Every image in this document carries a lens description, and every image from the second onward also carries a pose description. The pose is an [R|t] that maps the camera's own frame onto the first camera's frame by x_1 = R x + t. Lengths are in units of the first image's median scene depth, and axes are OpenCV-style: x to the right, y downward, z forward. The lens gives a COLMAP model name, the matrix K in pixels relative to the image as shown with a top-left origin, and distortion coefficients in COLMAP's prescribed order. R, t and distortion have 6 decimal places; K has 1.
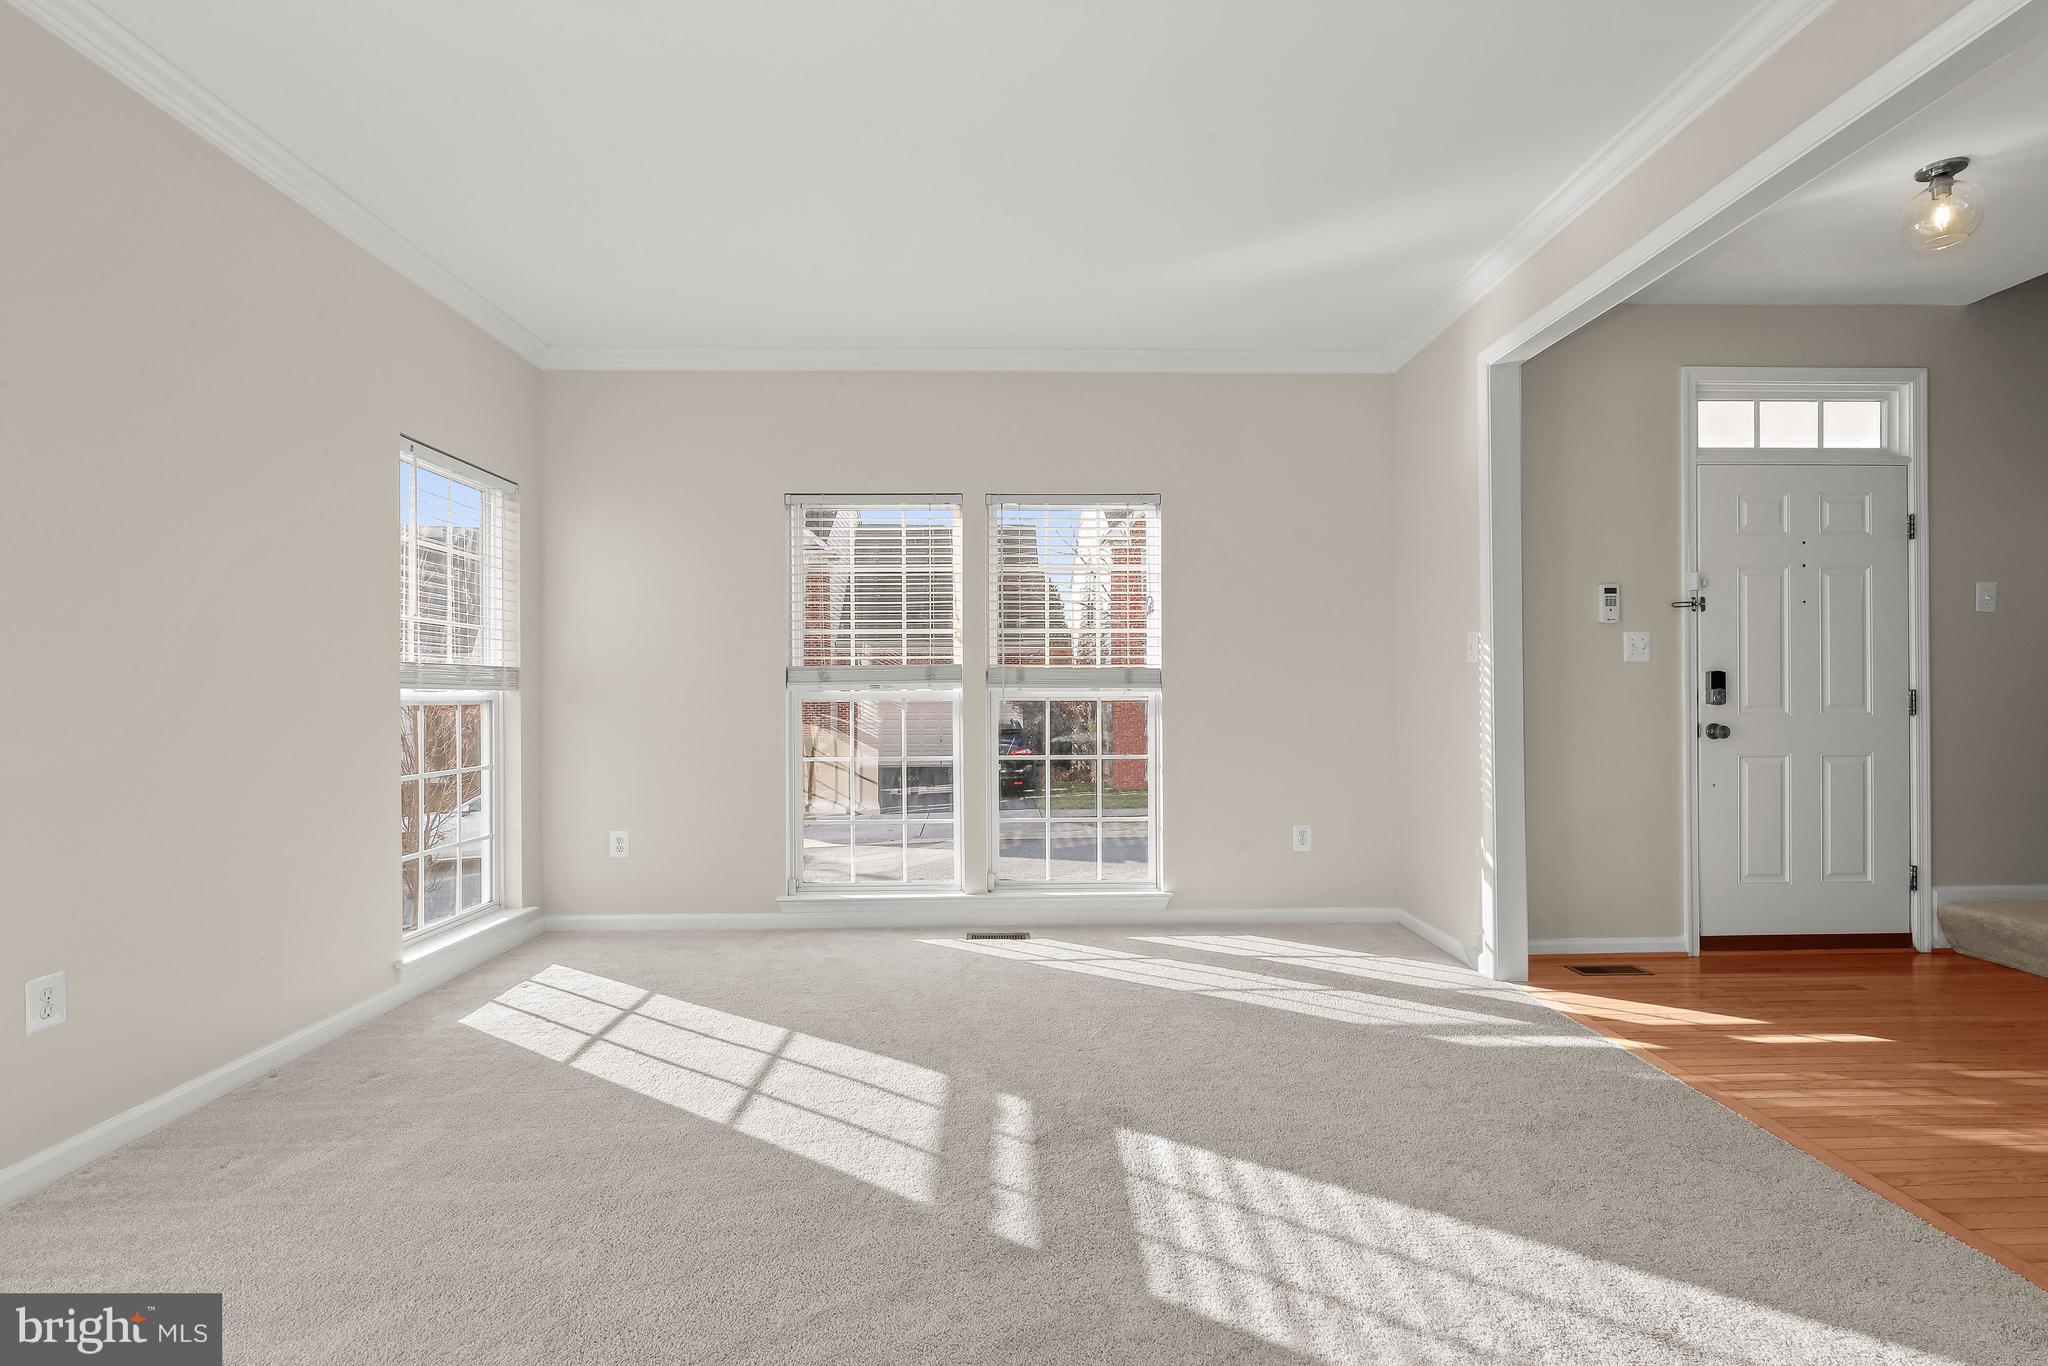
lens RADIAL K [[947.1, 0, 1038.8], [0, 947.1, 702.6], [0, 0, 1]] dist [0.002257, 0.000350]
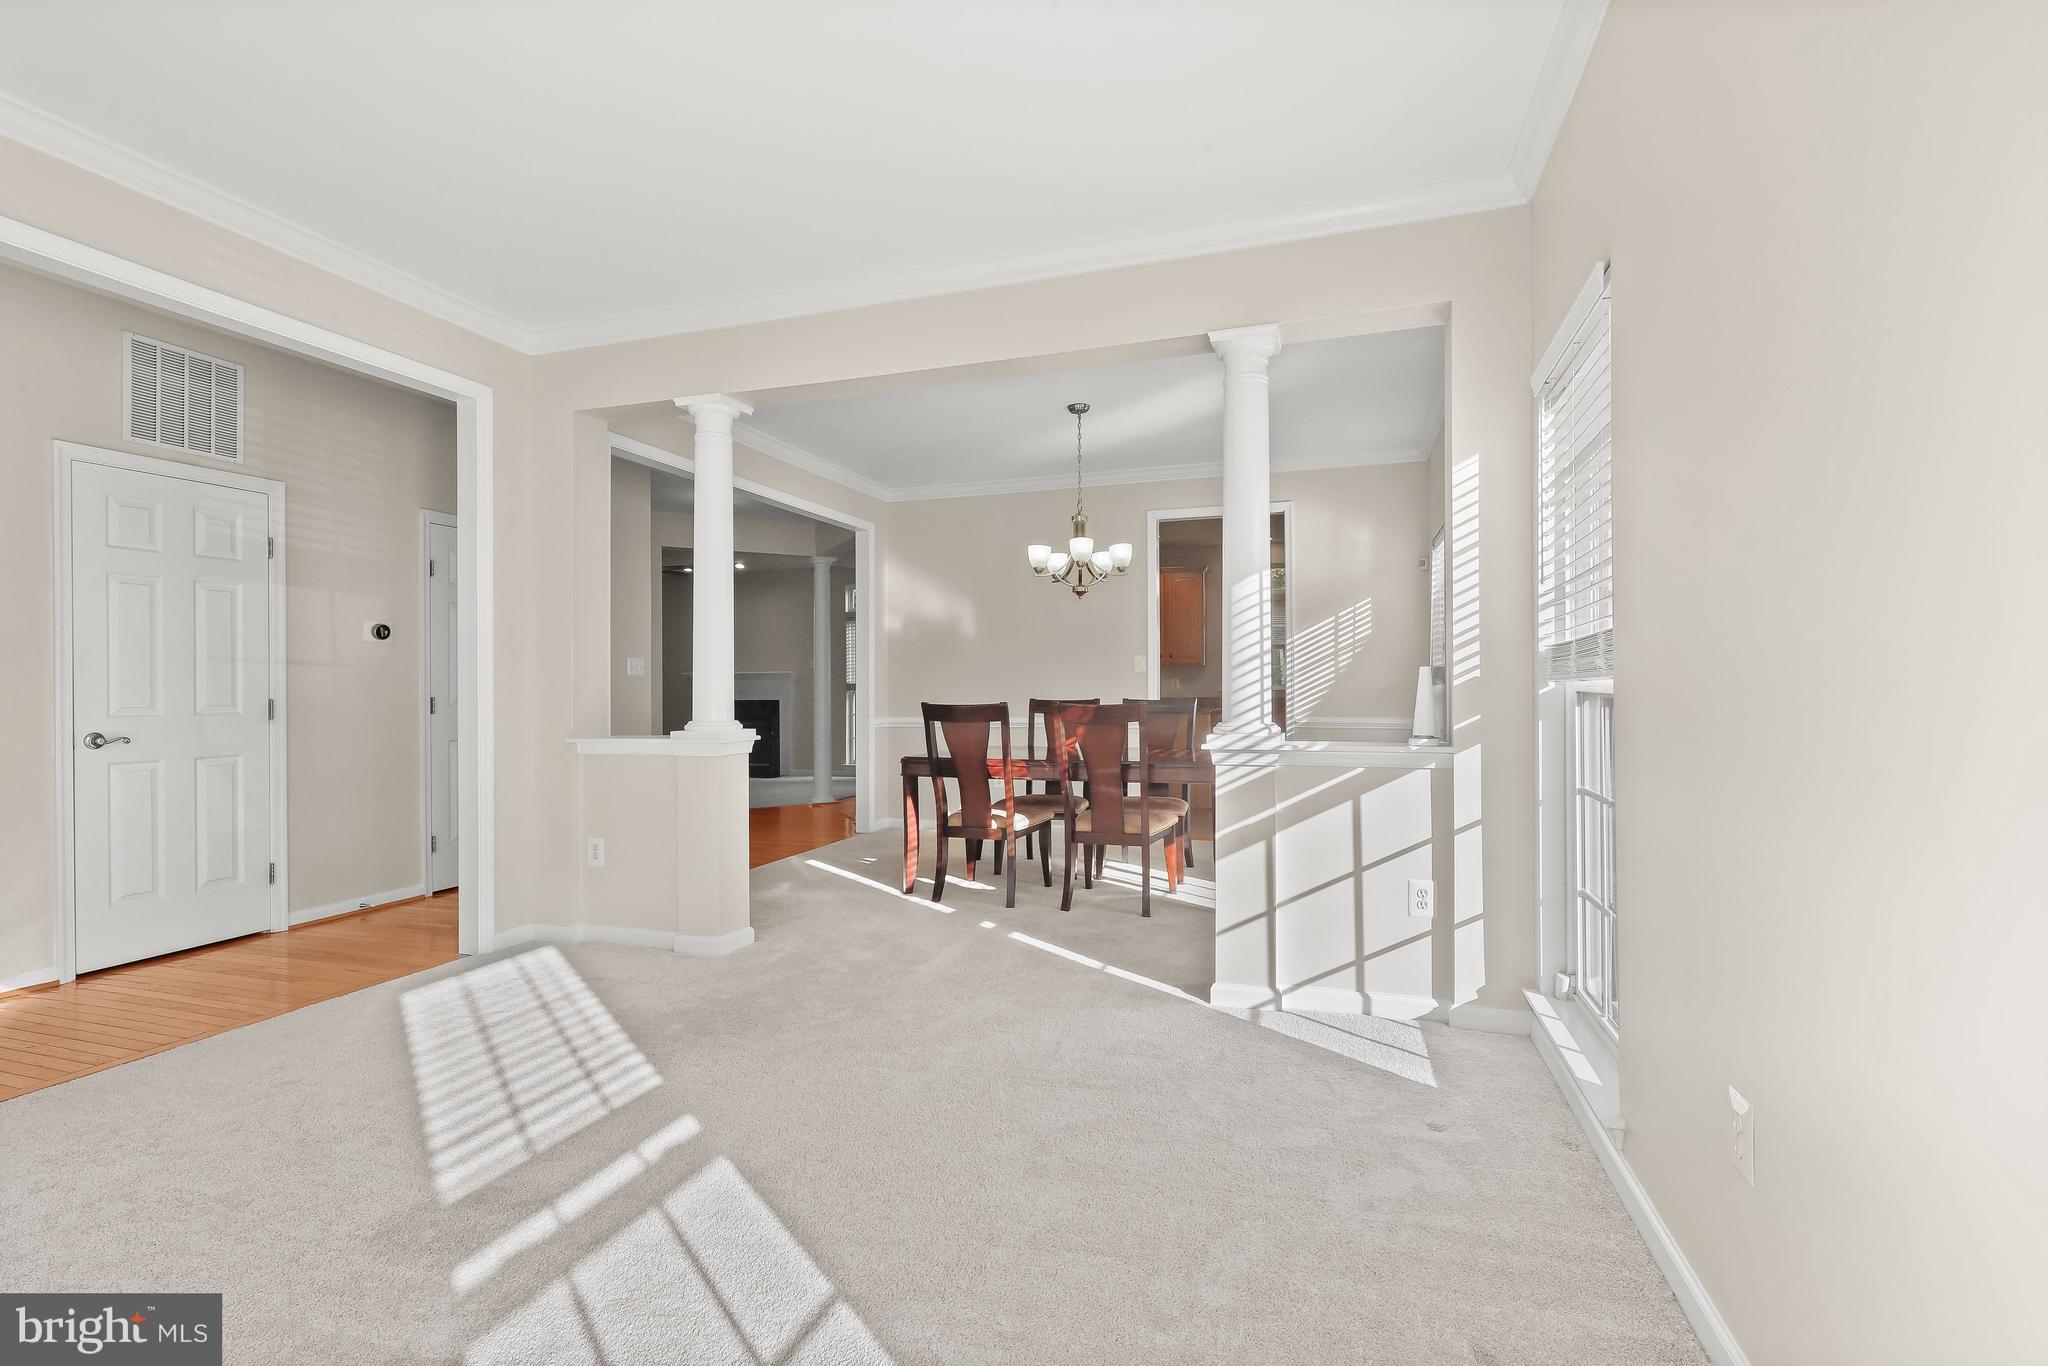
lens RADIAL K [[942.4, 0, 1034.5], [0, 942.4, 691.3], [0, 0, 1]] dist [0.003040, 0.001285]
pose [[-0.943628, 0.014763, 0.330678, -0.429247], [0.014610, 0.999889, -0.002949, -0.001796], [-0.330685, 0.002049, -0.943739, 0.990854]]
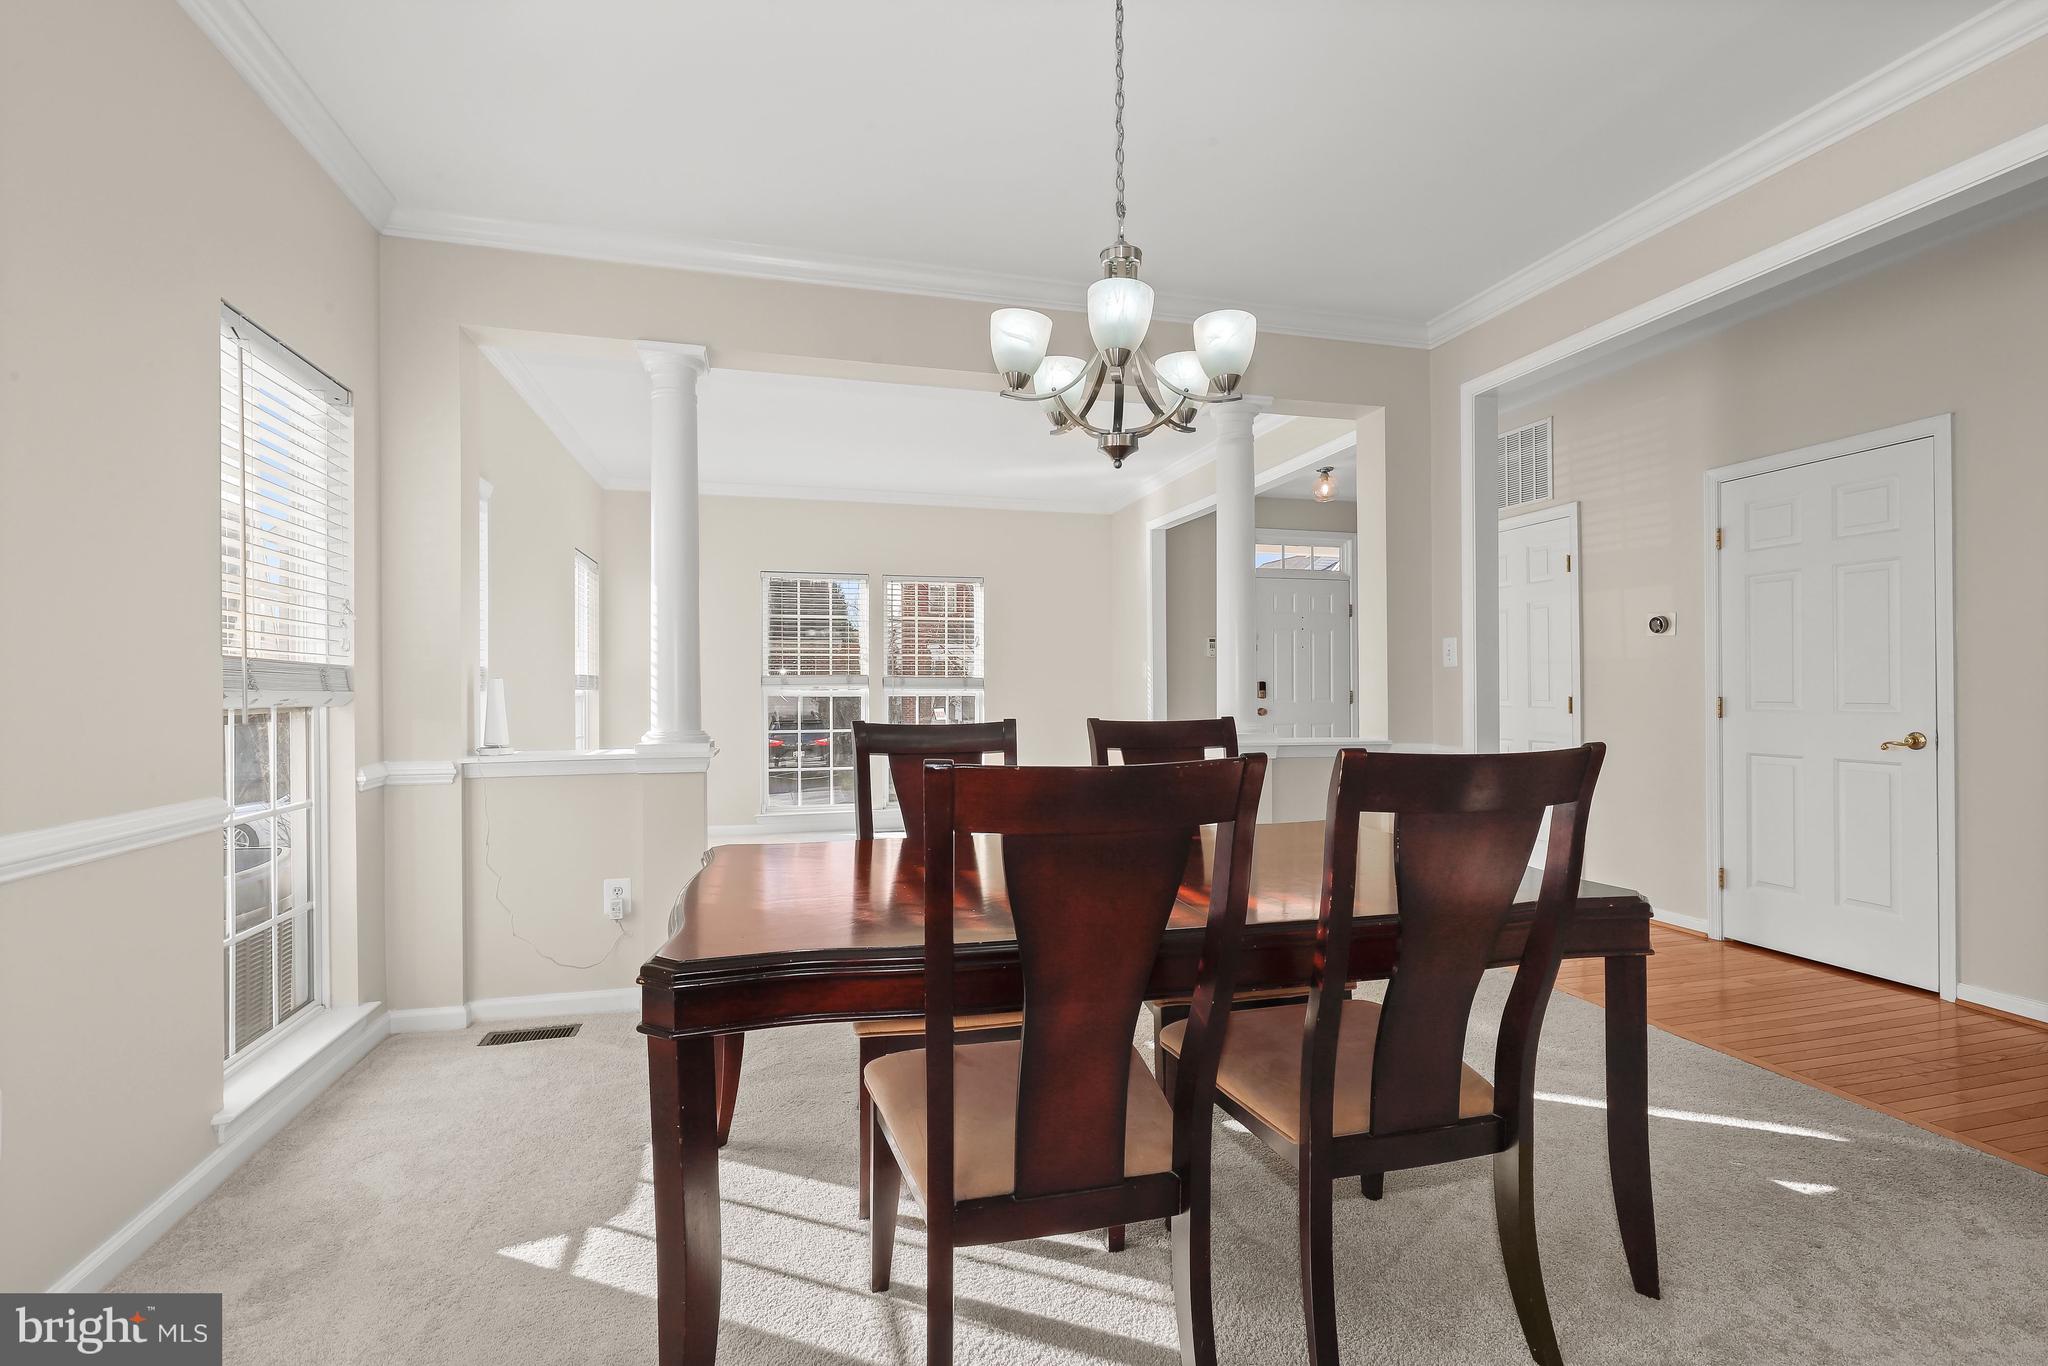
lens RADIAL K [[947.1, 0, 1038.8], [0, 947.1, 702.6], [0, 0, 1]] dist [0.002257, 0.000350]
pose [[0.970961, -0.001674, 0.239231, -0.216641], [-0.000077, 0.999973, 0.007312, -0.003569], [-0.239237, -0.007118, 0.970935, -0.821810]]
